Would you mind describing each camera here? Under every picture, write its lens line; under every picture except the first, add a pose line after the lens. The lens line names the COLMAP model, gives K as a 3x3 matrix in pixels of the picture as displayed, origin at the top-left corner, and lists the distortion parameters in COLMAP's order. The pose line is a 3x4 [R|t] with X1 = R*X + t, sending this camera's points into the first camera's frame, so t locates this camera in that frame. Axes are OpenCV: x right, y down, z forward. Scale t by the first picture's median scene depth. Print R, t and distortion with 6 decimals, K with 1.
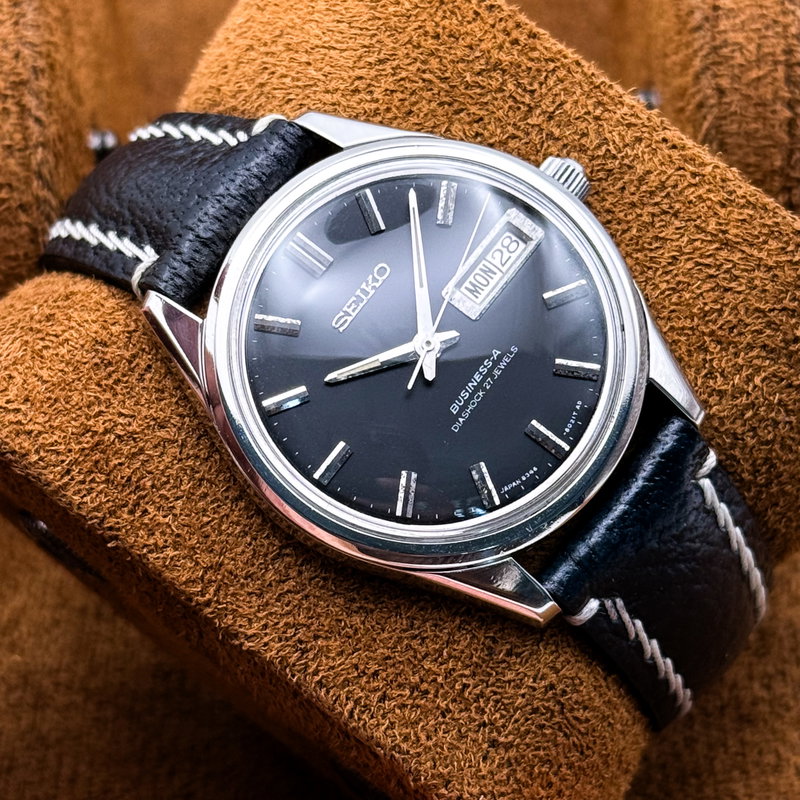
lens RADIAL K [[2680.3, 0, 403.2], [0, 2680.3, 395.5], [0, 0, 1]] dist [0.137480, 0.000000]
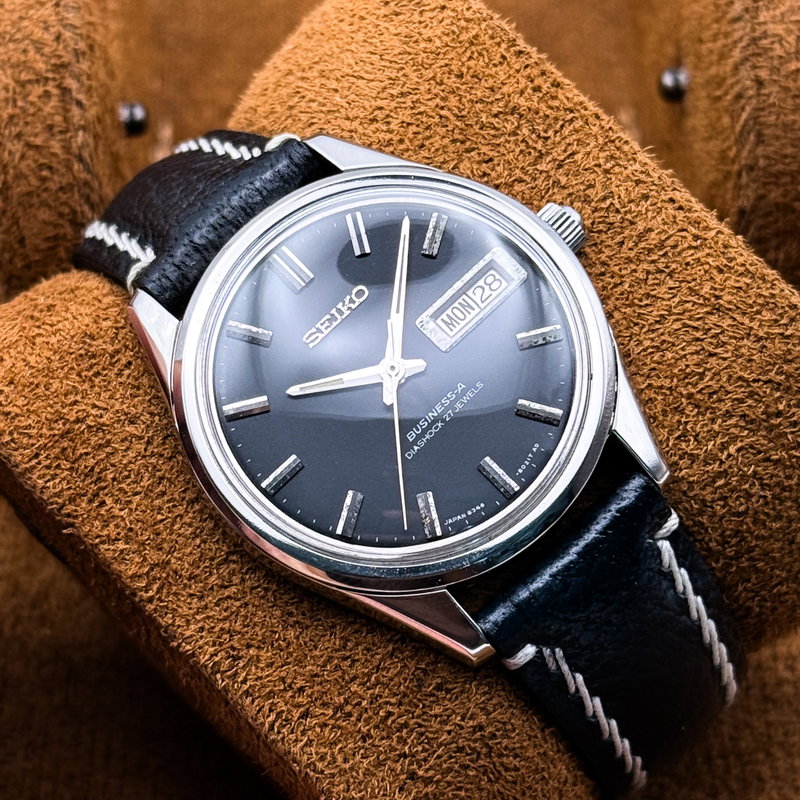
lens RADIAL K [[2680.3, 0, 402.8], [0, 2680.3, 401.1], [0, 0, 1]] dist [0.137480, 0.000000]
pose [[0.985031, 0.115682, -0.127798, 0.138946], [-0.121714, 0.991742, -0.040418, 0.031989], [0.122067, 0.055368, 0.990976, 0.005905]]
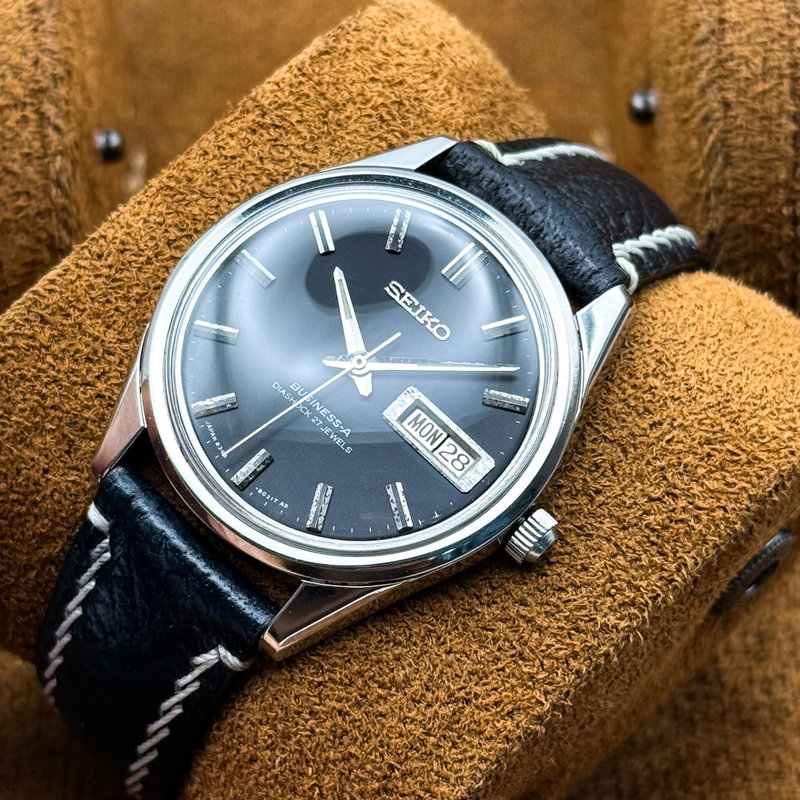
lens RADIAL K [[2680.3, 0, 396.9], [0, 2680.3, 399.5], [0, 0, 1]] dist [0.137480, 0.000000]
pose [[-0.125279, 0.919376, -0.372897, 0.386331], [-0.956501, -0.012116, 0.291476, -0.318683], [0.263459, 0.393193, 0.880902, 0.116674]]
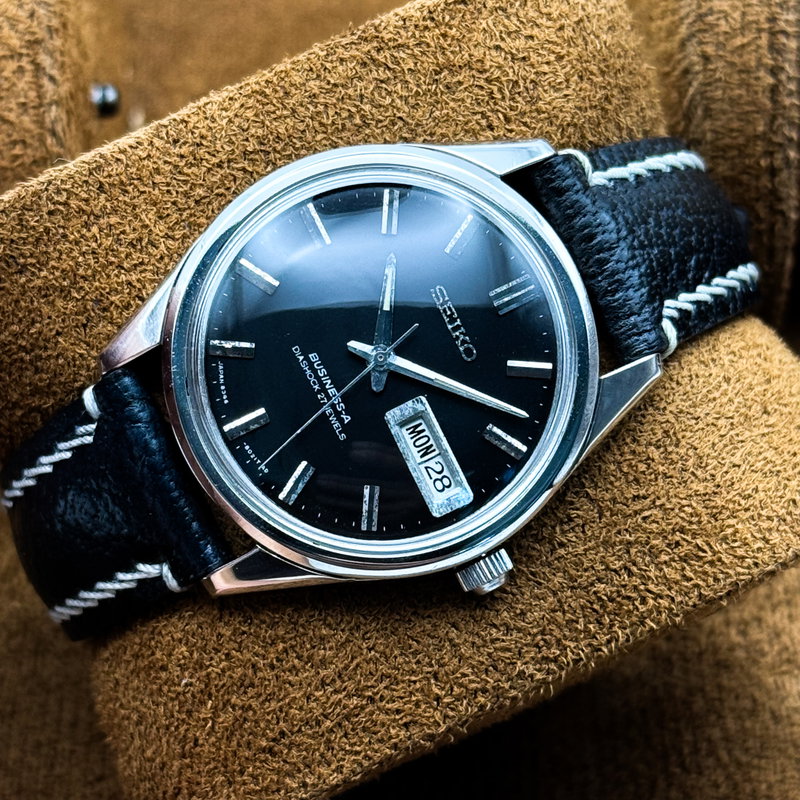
lens RADIAL K [[2680.3, 0, 402.3], [0, 2680.3, 404.8], [0, 0, 1]] dist [0.137480, 0.000000]
pose [[-0.436242, 0.888620, -0.141588, 0.161142], [-0.884048, -0.393911, 0.251580, -0.281979], [0.167786, 0.234920, 0.957424, 0.030166]]
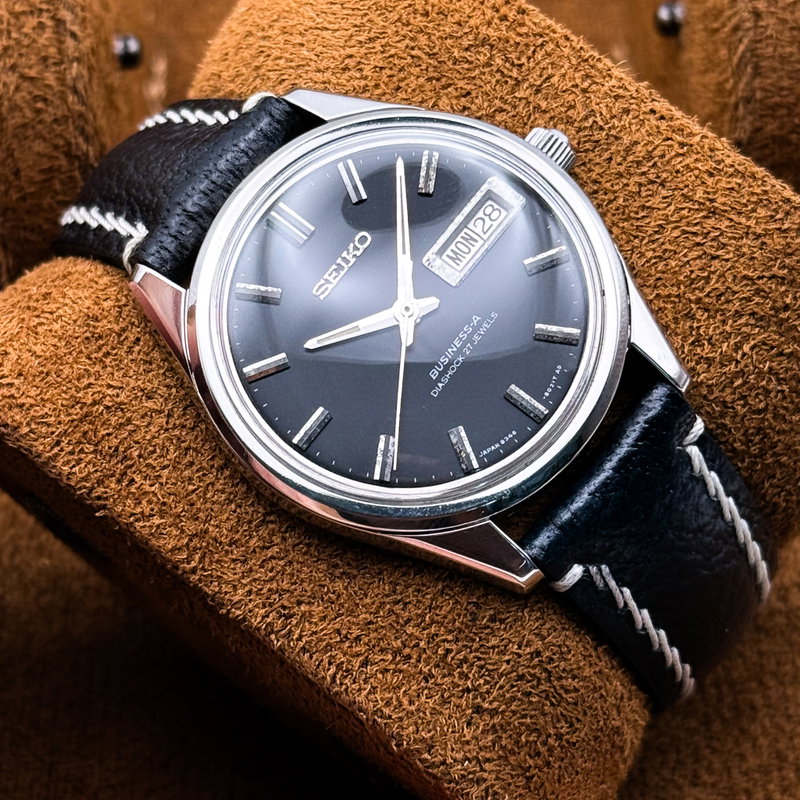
lens RADIAL K [[2680.3, 0, 395.0], [0, 2680.3, 403.3], [0, 0, 1]] dist [0.137480, 0.000000]
pose [[0.997261, -0.010428, -0.073225, 0.075959], [0.007647, 0.999242, -0.038159, 0.052716], [0.073567, 0.037495, 0.996585, -0.001403]]
